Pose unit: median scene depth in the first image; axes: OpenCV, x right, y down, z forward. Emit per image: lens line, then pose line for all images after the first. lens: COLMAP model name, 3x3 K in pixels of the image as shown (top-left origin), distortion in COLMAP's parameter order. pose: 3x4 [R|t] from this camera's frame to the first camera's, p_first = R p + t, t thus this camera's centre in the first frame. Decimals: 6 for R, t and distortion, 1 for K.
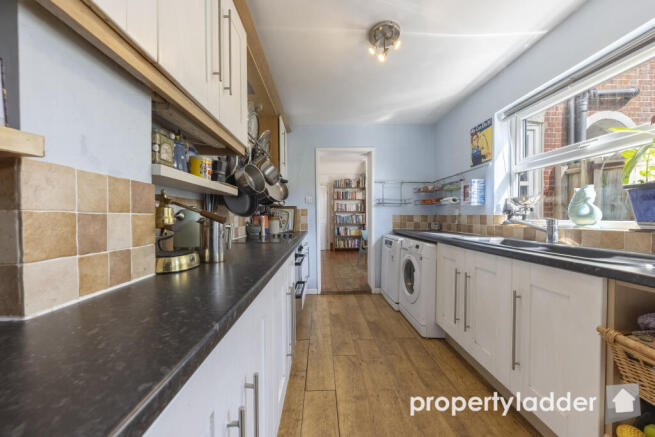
lens RADIAL K [[226.1, 0, 327.5], [0, 226.1, 218.7], [0, 0, 1]] dist [0.001591, -0.002042]
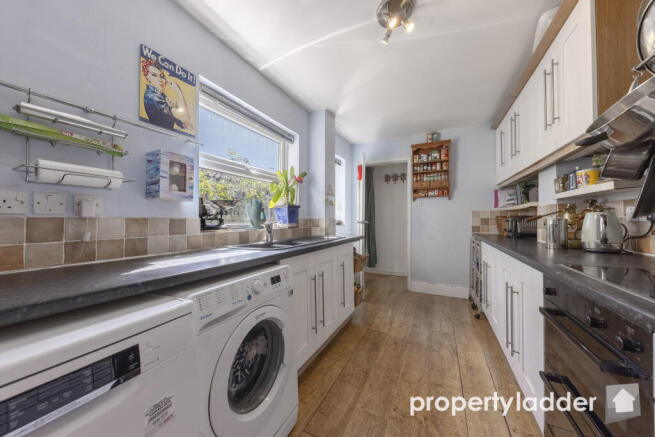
lens RADIAL K [[226.1, 0, 327.7], [0, 226.1, 218.4], [0, 0, 1]] dist [0.001591, -0.002042]
pose [[-0.882726, 0.010085, 0.469780, 0.071811], [0.012206, 0.999924, 0.001469, -0.017150], [-0.469729, 0.007031, -0.882782, 1.749972]]
